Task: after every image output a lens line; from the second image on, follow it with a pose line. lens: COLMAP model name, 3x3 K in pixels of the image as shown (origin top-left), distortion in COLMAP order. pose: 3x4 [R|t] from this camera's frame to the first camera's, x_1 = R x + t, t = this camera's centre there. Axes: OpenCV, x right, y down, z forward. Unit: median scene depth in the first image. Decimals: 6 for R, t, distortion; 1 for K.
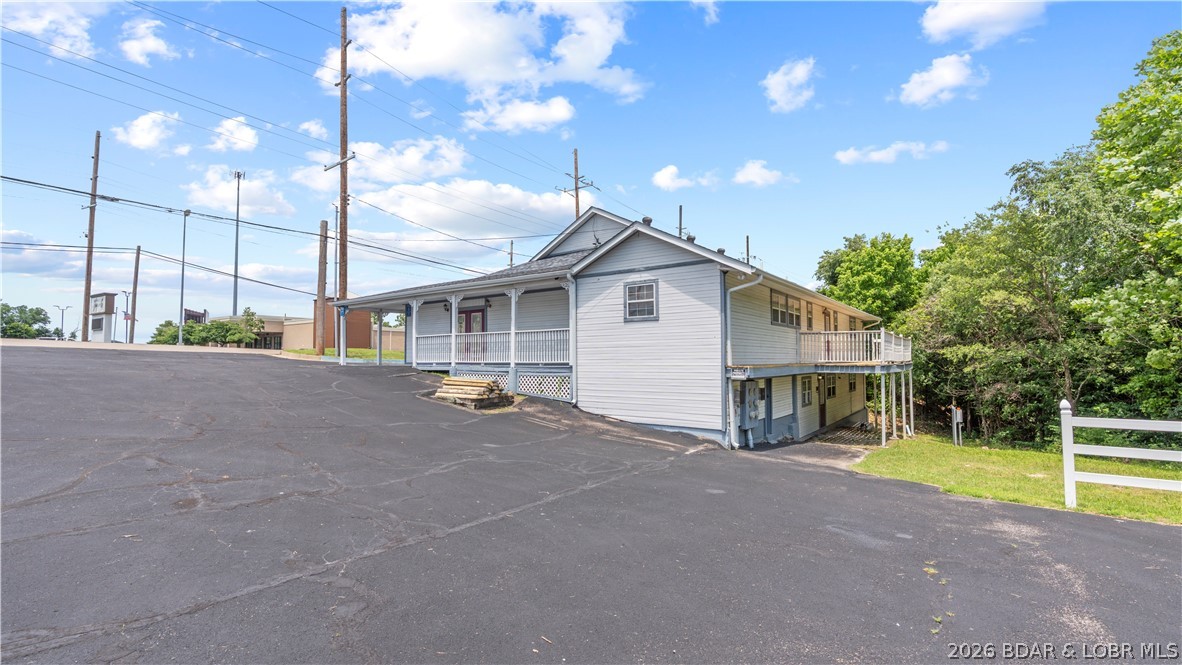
lens RADIAL K [[544.4, 0, 557.8], [0, 544.4, 328.0], [0, 0, 1]] dist [0.002243, -0.000902]
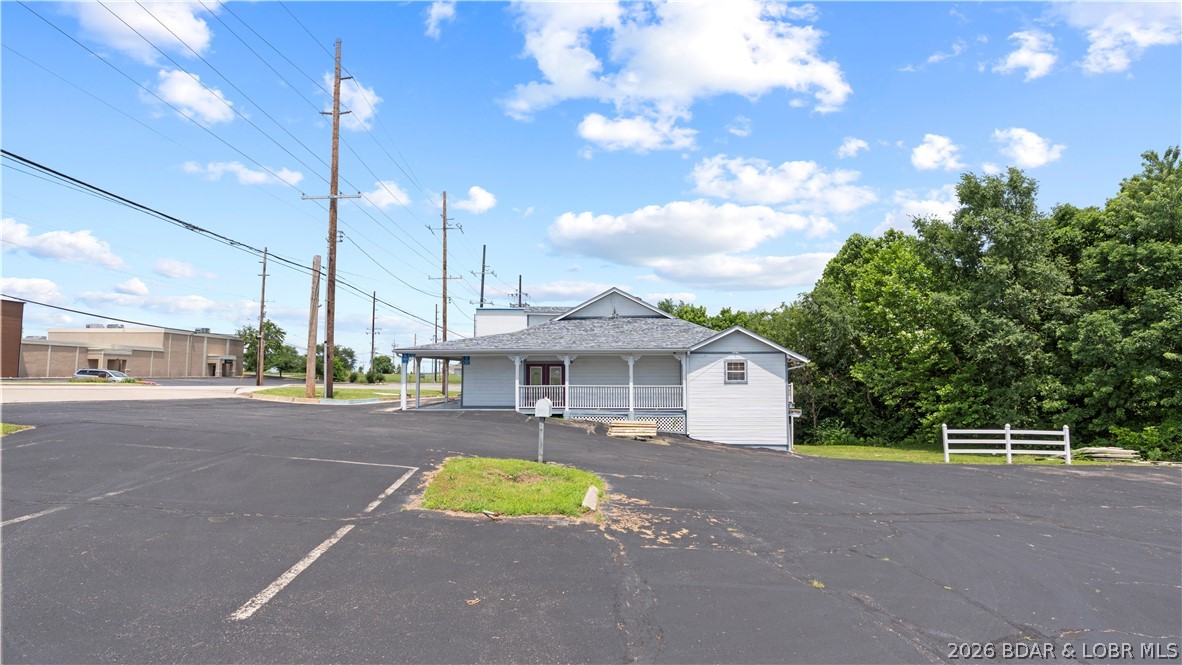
lens RADIAL K [[544.4, 0, 594.0], [0, 544.4, 342.4], [0, 0, 1]] dist [0.002243, -0.000902]
pose [[0.809832, 0.038028, 0.585428, -0.491026], [-0.034796, 0.999254, -0.016776, -0.039536], [-0.585629, -0.006784, 0.810551, -0.044394]]
